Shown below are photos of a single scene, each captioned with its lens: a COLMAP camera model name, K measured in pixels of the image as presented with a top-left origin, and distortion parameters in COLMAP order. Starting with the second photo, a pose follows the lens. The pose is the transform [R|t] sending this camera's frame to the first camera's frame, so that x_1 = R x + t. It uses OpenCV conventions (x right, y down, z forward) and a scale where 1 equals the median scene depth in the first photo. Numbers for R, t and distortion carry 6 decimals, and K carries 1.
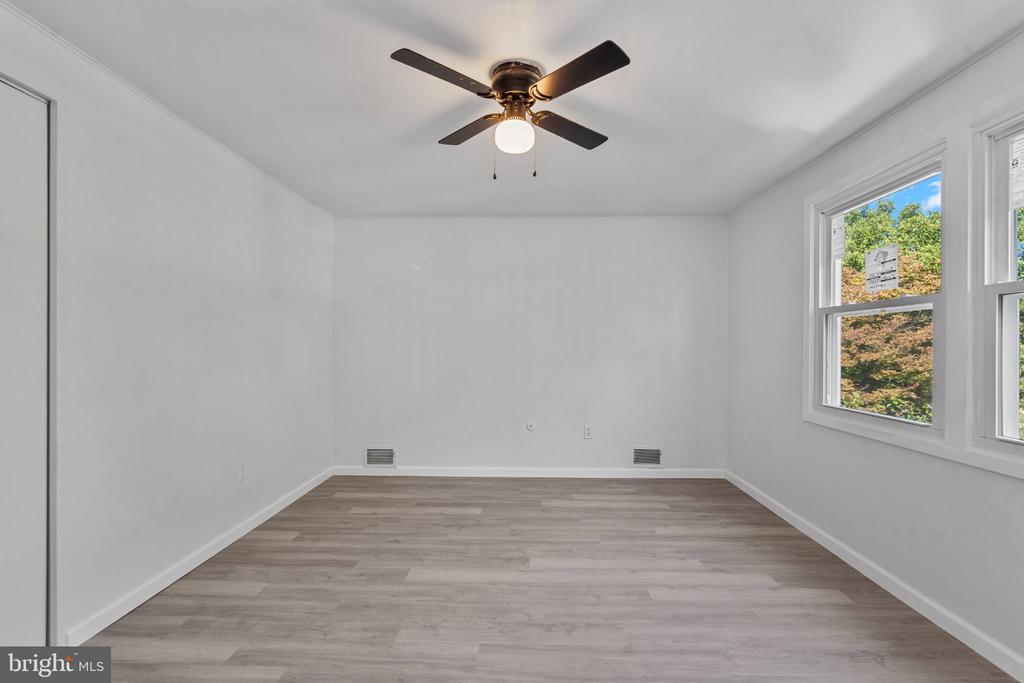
lens RADIAL K [[469.6, 0, 508.9], [0, 469.6, 340.0], [0, 0, 1]] dist [-0.010283, 0.001742]
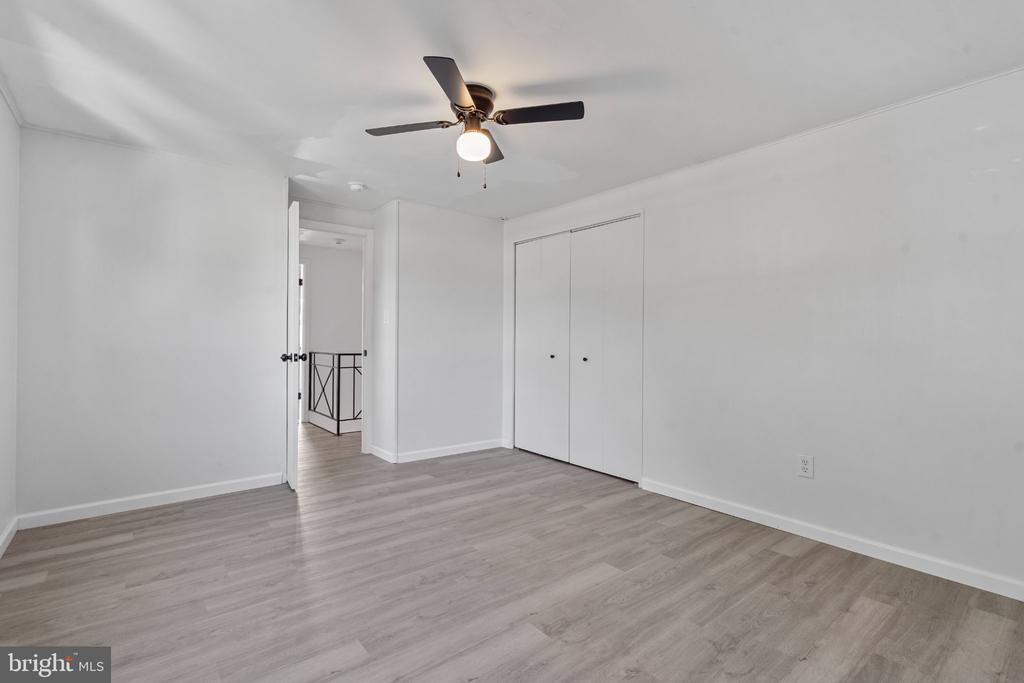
lens RADIAL K [[469.6, 0, 508.9], [0, 469.6, 340.0], [0, 0, 1]] dist [-0.010283, 0.001742]
pose [[-0.752848, -0.007671, -0.658150, 0.576260], [-0.006531, 0.999970, -0.004184, 0.047132], [0.658163, 0.001149, -0.752875, 1.587086]]
